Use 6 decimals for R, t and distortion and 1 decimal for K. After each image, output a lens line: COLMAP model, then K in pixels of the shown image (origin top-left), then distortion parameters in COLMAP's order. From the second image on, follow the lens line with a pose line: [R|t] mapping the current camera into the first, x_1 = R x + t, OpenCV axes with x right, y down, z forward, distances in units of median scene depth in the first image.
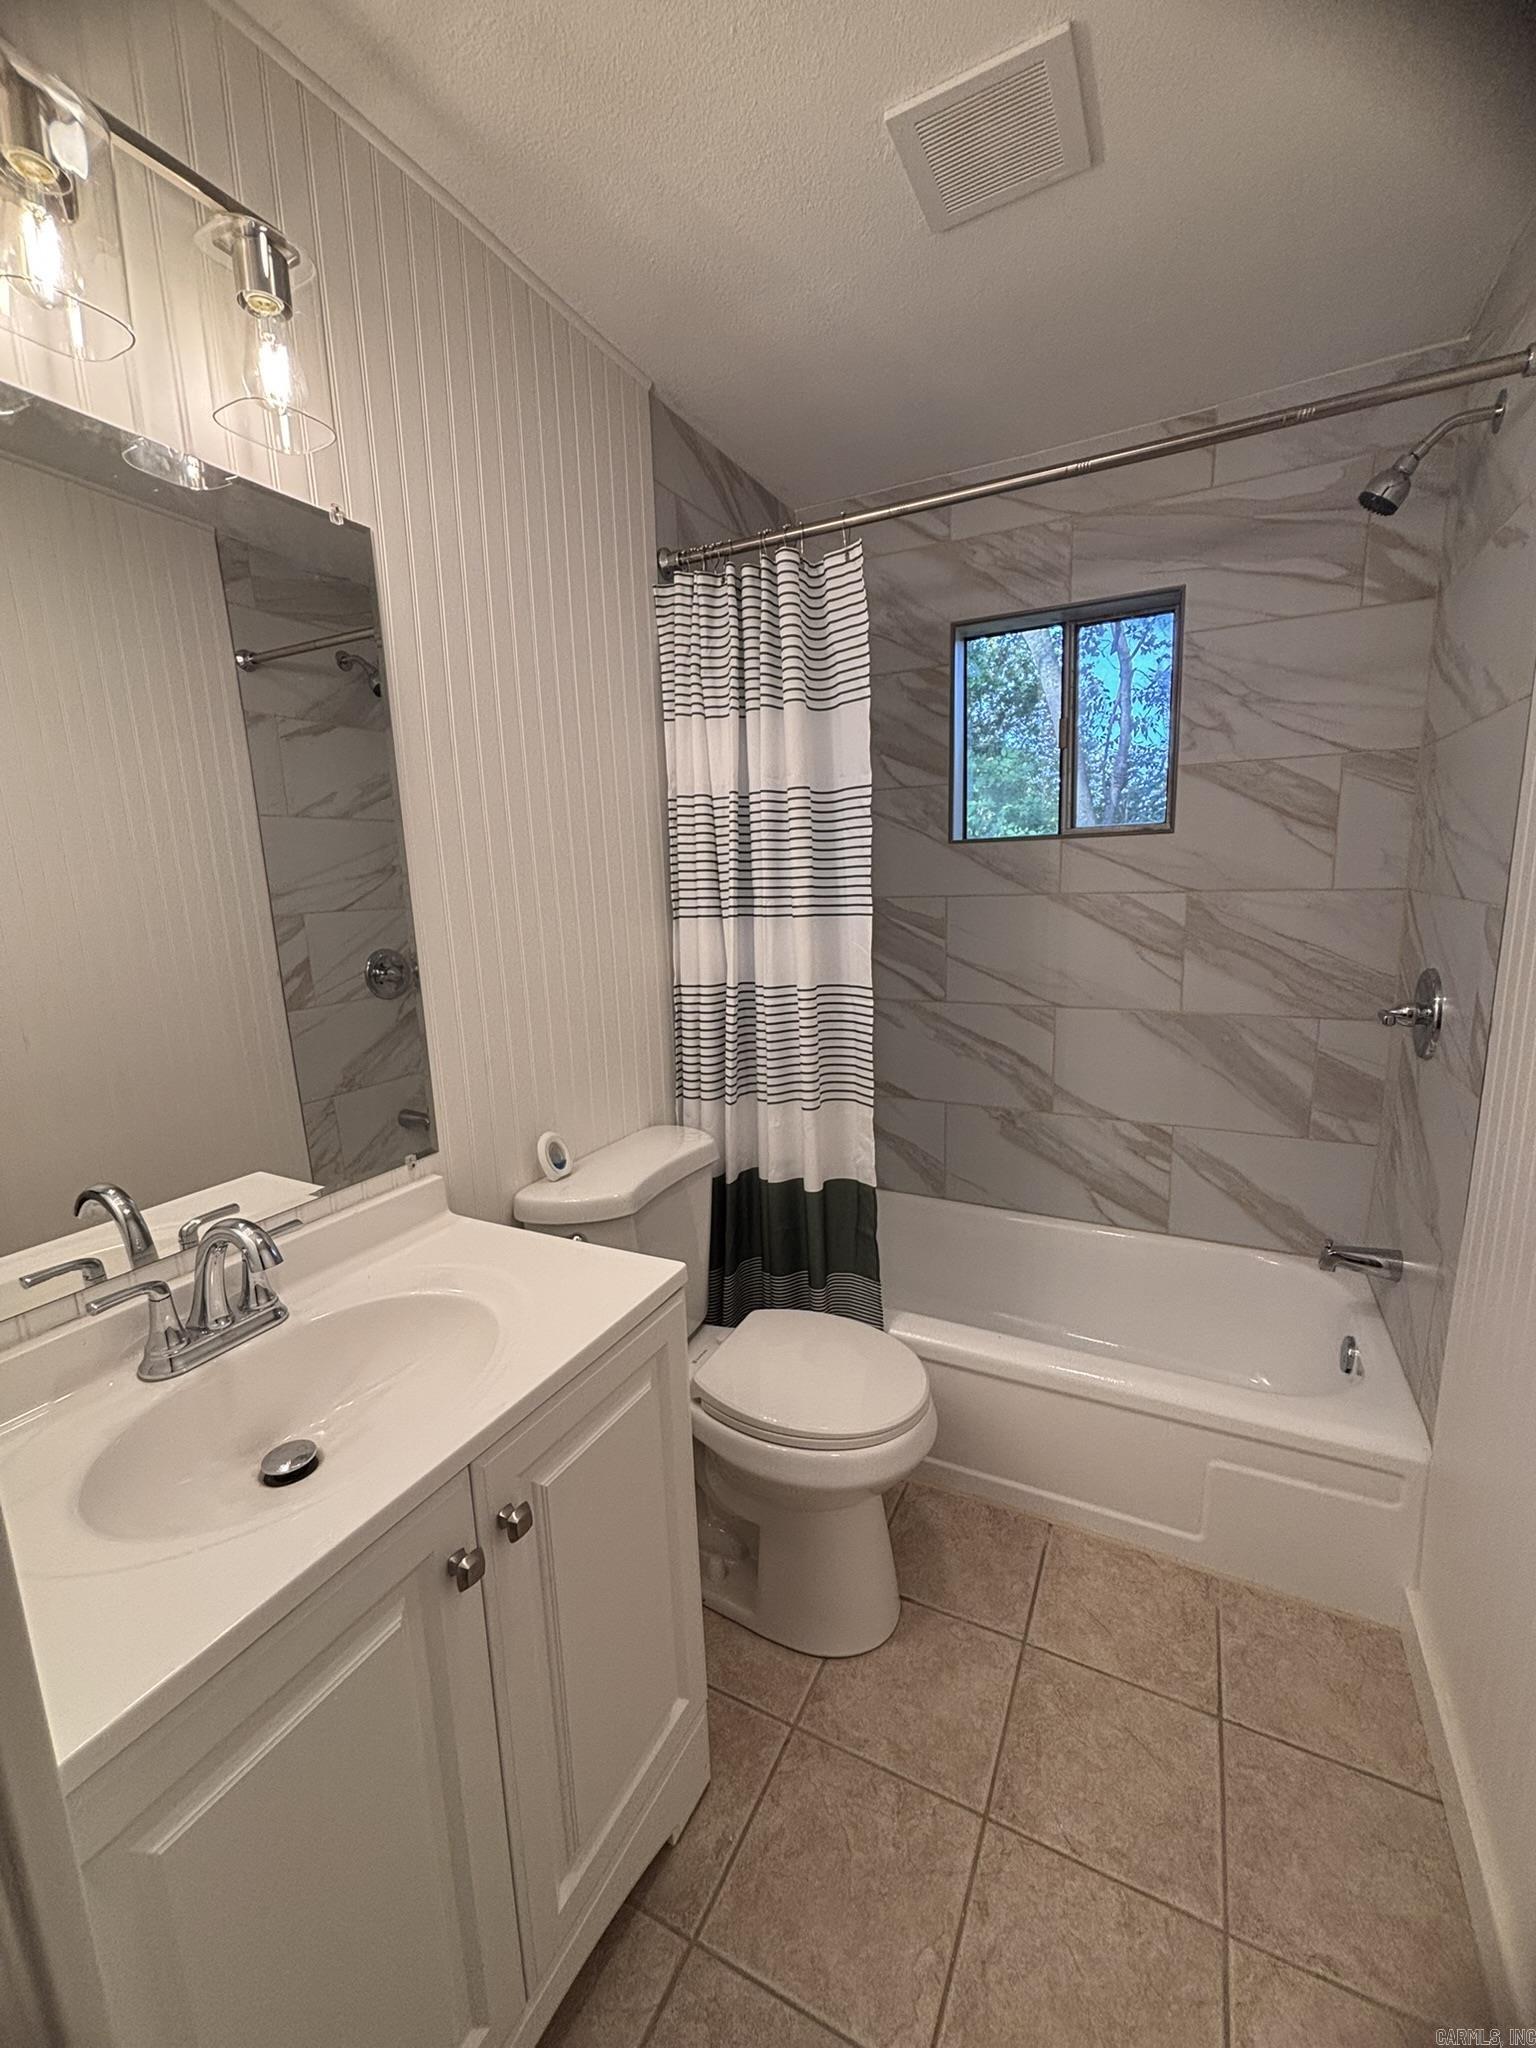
lens RADIAL K [[824.4, 0, 763.4], [0, 824.4, 1002.8], [0, 0, 1]] dist [0.003178, -0.006932]
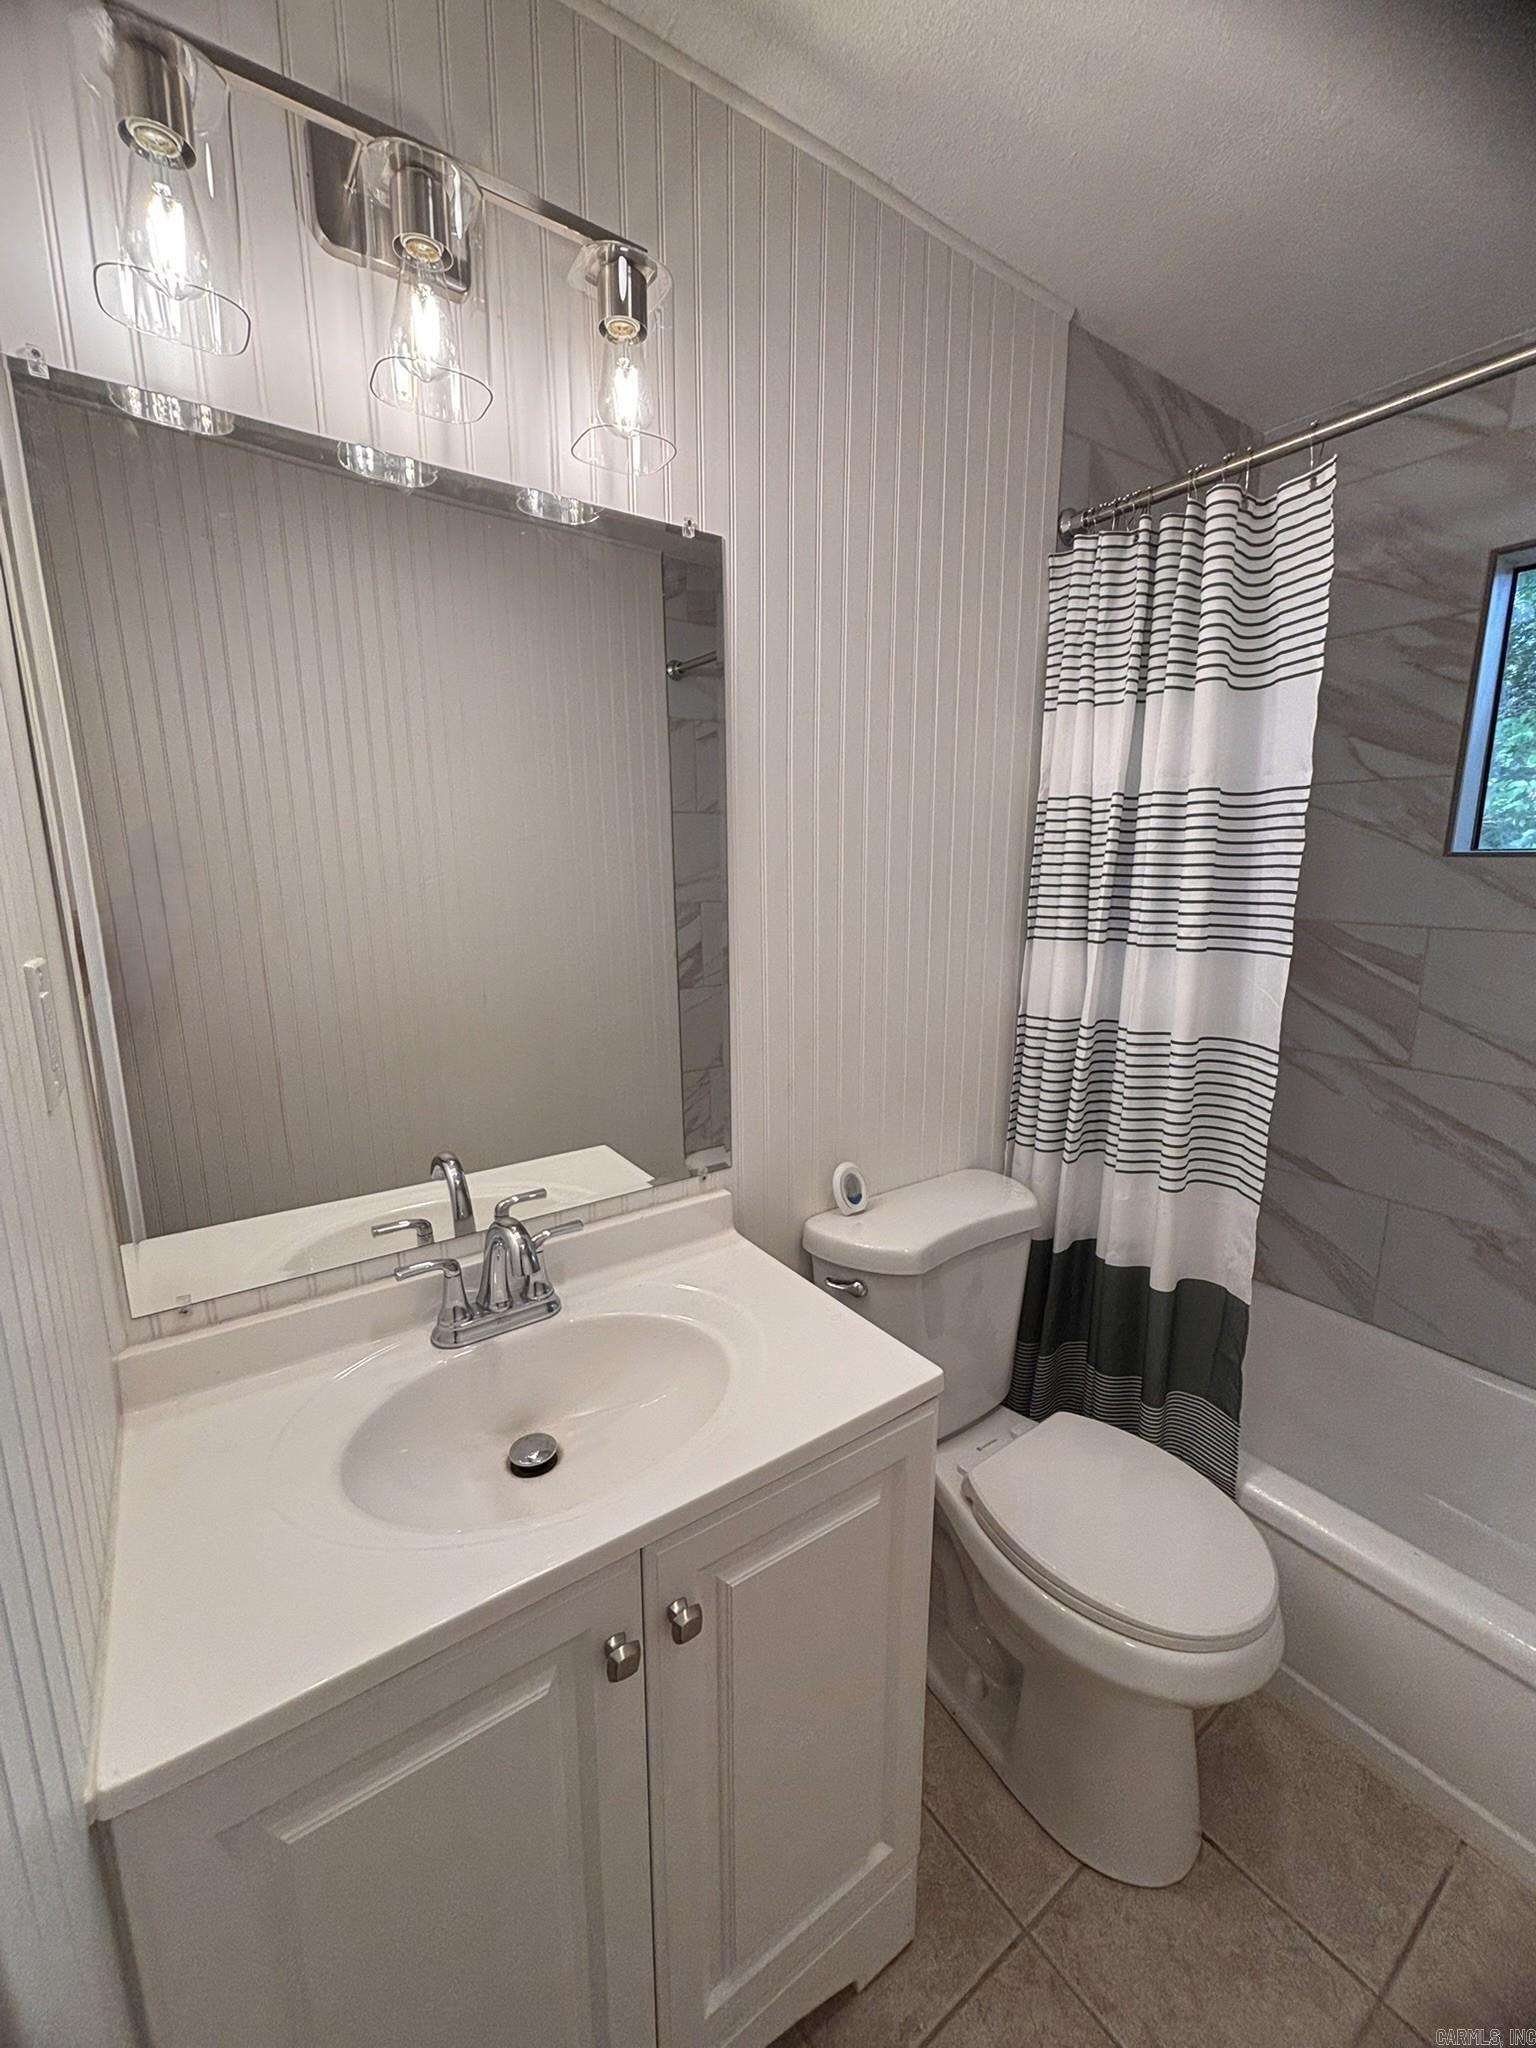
lens RADIAL K [[824.4, 0, 763.4], [0, 824.4, 1002.8], [0, 0, 1]] dist [0.003178, -0.006932]
pose [[0.883566, 0.111895, -0.454743, 0.050828], [-0.101366, 0.993712, 0.047562, -0.049032], [0.457205, 0.004072, 0.889352, 0.093664]]
